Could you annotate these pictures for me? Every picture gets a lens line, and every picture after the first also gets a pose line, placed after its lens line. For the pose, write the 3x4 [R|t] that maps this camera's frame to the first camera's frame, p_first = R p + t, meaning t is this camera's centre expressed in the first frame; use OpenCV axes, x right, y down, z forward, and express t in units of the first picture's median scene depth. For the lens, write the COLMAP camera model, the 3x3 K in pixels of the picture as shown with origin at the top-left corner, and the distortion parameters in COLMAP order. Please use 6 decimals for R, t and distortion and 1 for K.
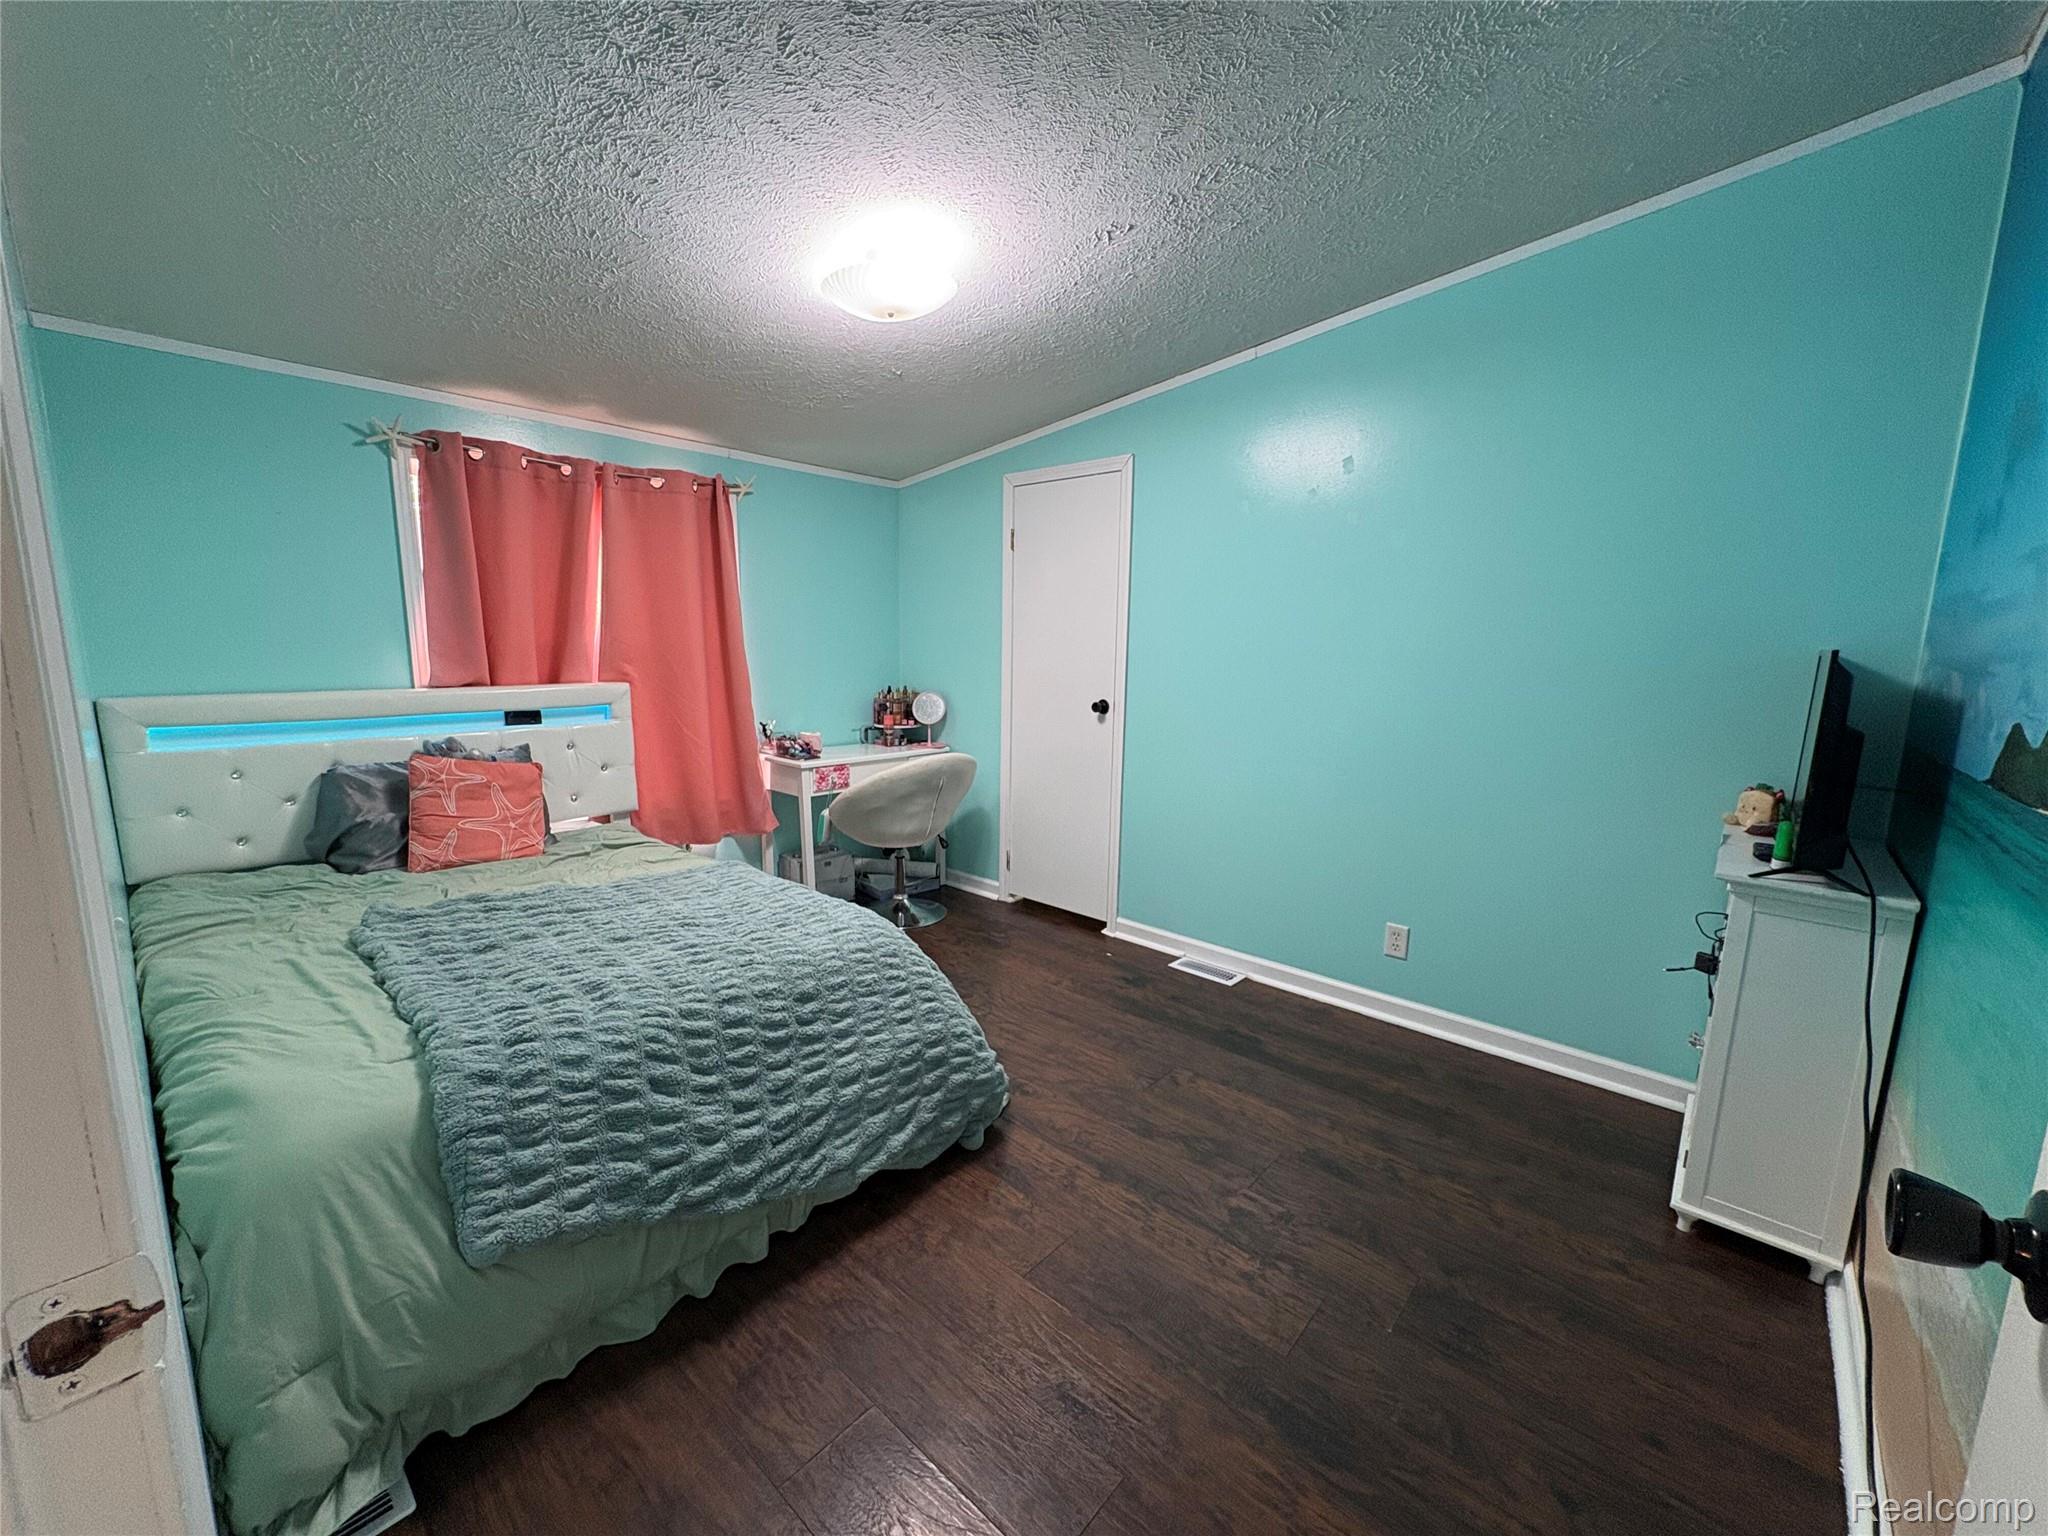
lens RADIAL K [[818.5, 0, 1024.8], [0, 818.5, 765.4], [0, 0, 1]] dist [0.001691, -0.000584]
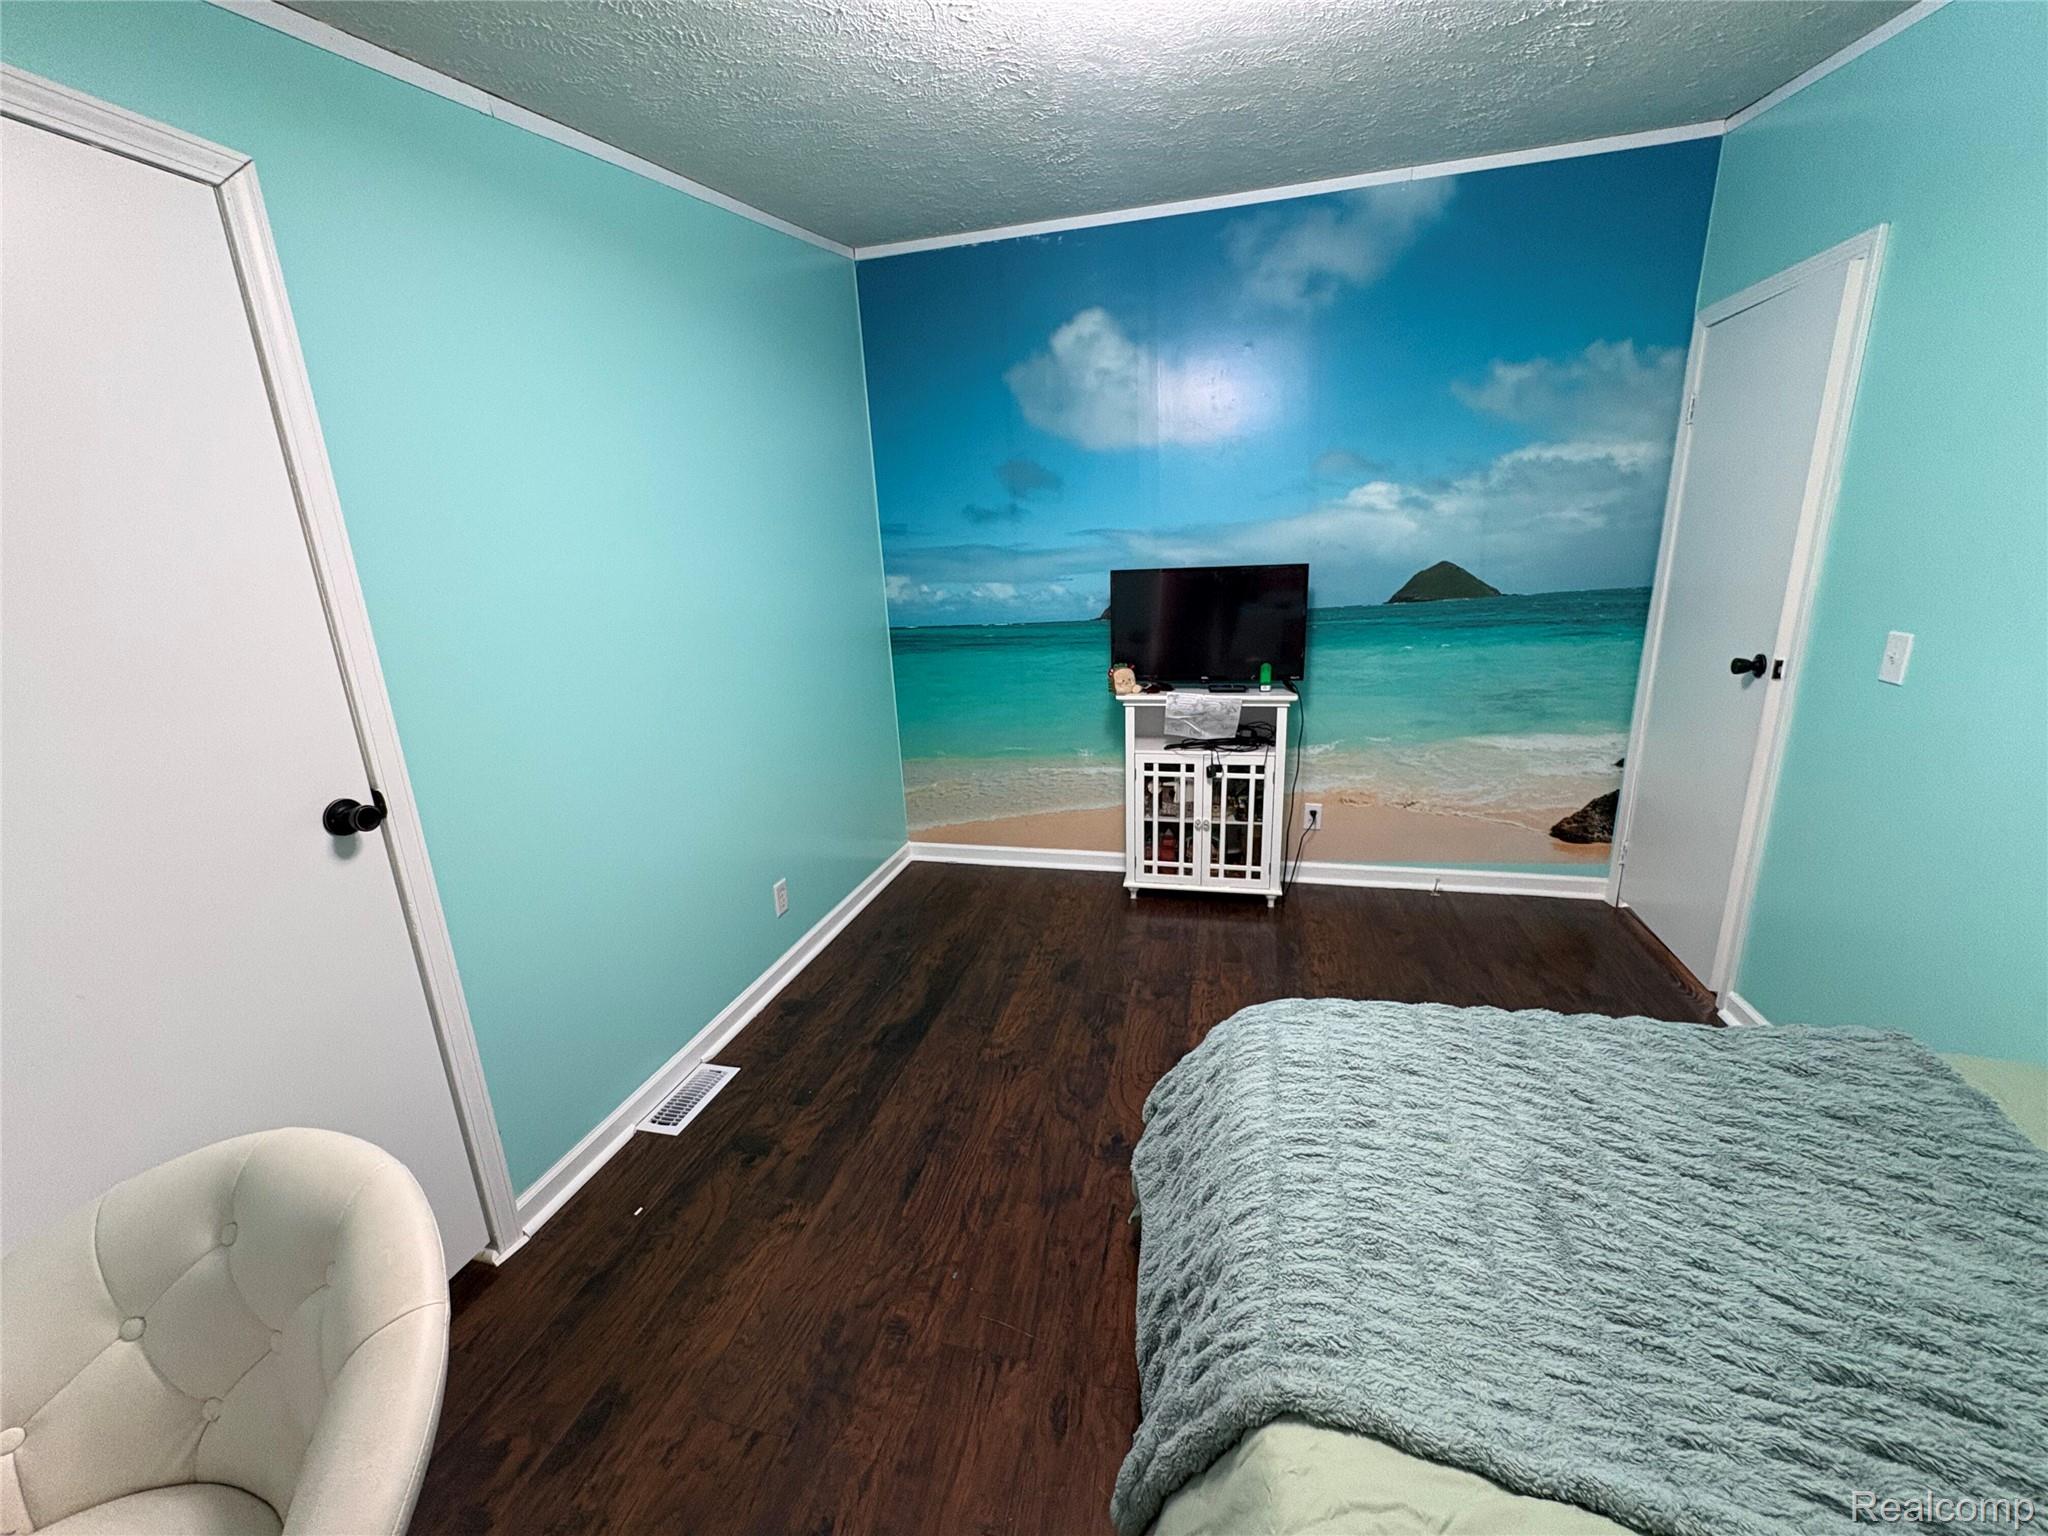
lens RADIAL K [[818.5, 0, 1019.8], [0, 818.5, 766.6], [0, 0, 1]] dist [0.001691, -0.000584]
pose [[-0.449100, -0.226352, 0.864334, -0.494302], [0.185973, 0.922509, 0.338217, -0.211678], [-0.873913, 0.312636, -0.372203, 1.068636]]
